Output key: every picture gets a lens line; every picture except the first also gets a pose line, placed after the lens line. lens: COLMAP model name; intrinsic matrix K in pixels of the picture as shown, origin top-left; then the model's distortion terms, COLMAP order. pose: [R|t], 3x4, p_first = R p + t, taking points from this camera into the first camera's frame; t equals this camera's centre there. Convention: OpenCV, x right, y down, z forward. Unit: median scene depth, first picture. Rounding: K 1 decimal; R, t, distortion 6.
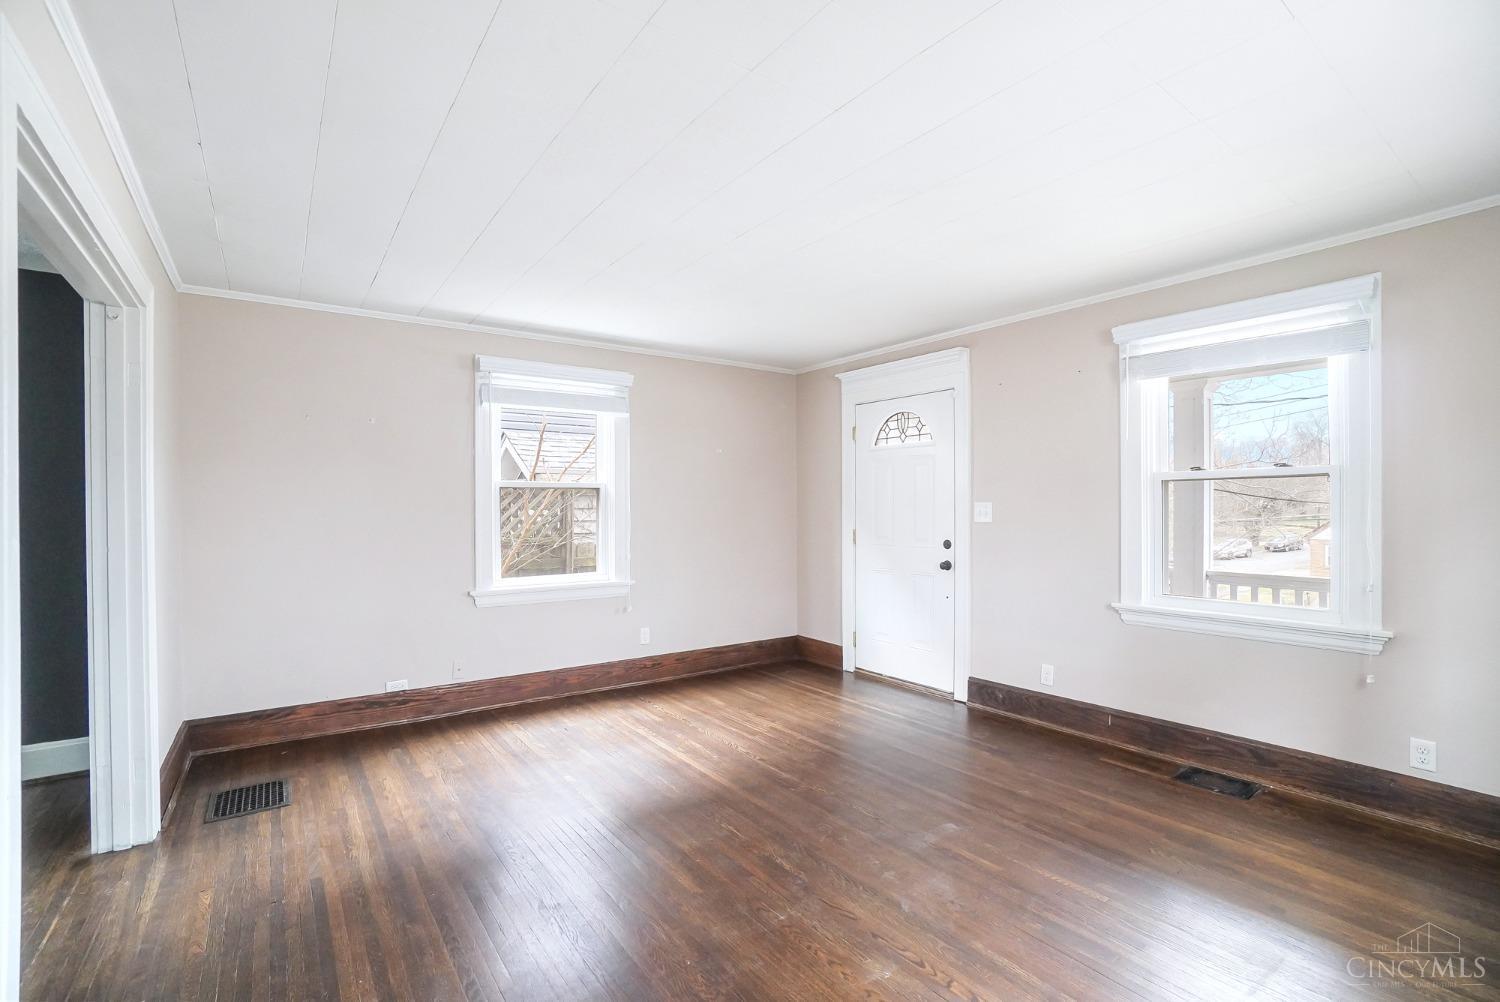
lens RADIAL K [[684.8, 0, 745.5], [0, 684.8, 514.0], [0, 0, 1]] dist [-0.026523, 0.000714]
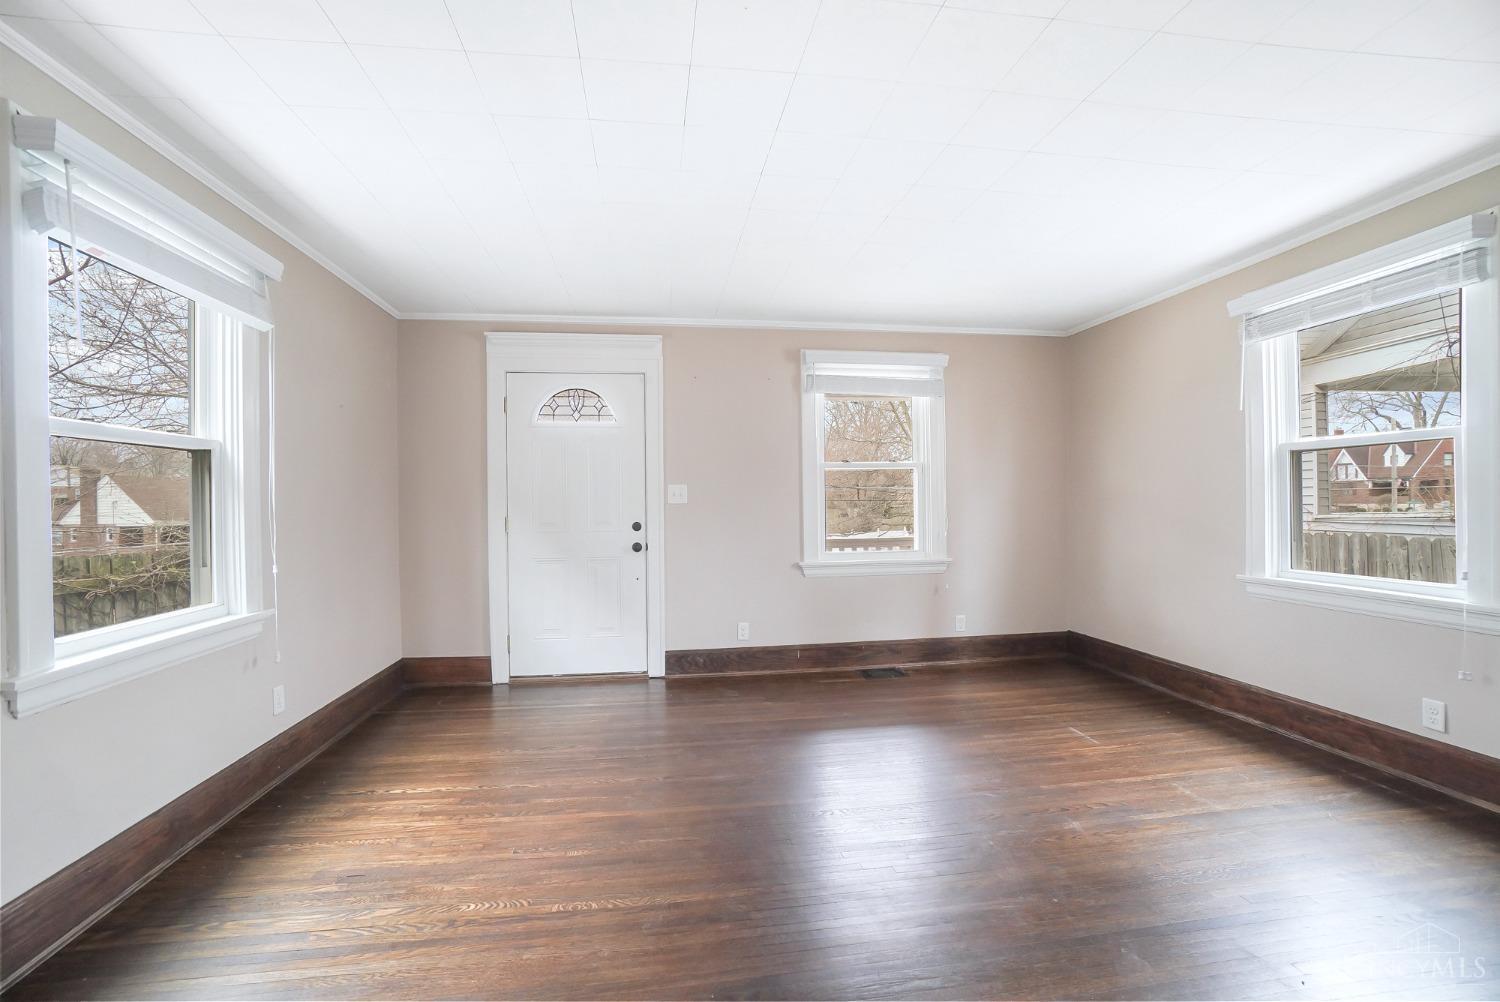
lens RADIAL K [[684.8, 0, 745.8], [0, 684.8, 494.4], [0, 0, 1]] dist [-0.026523, 0.000714]
pose [[0.463979, 0.000512, 0.885846, -0.538881], [0.016989, 0.999811, -0.009476, 0.009581], [-0.885683, 0.019446, 0.463883, 0.392512]]
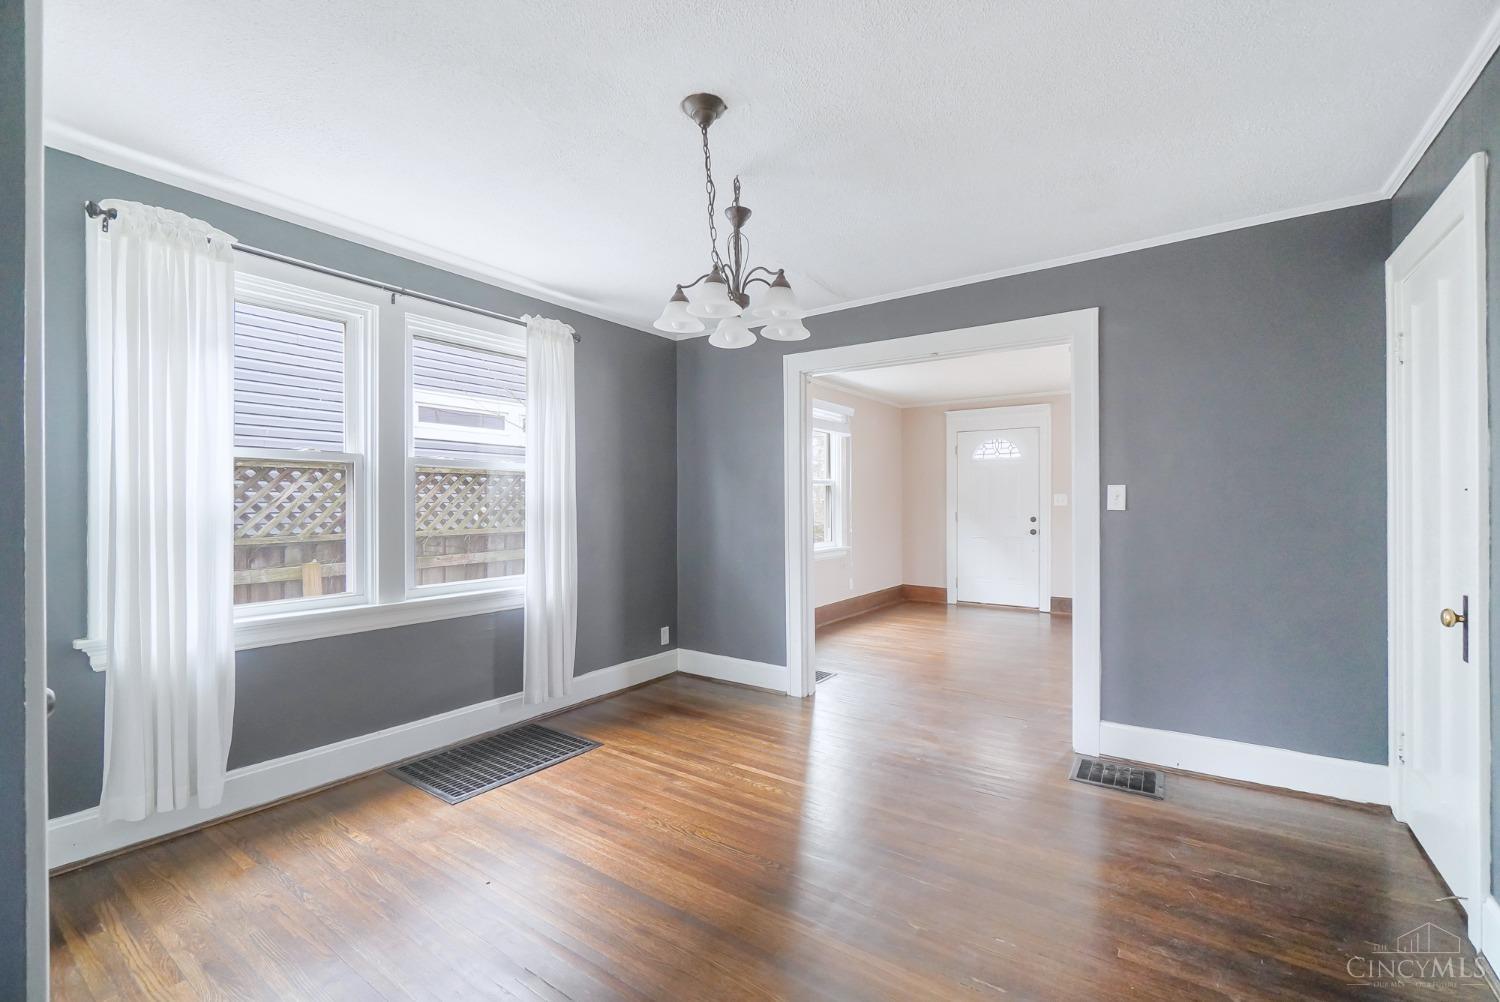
lens RADIAL K [[643.0, 0, 747.0], [0, 643.0, 503.5], [0, 0, 1]] dist [-0.001303, -0.000291]
pose [[0.938821, -0.001931, 0.344400, -0.924225], [0.004022, 0.999978, -0.005358, 0.011462], [-0.344382, 0.006416, 0.938808, -0.243378]]
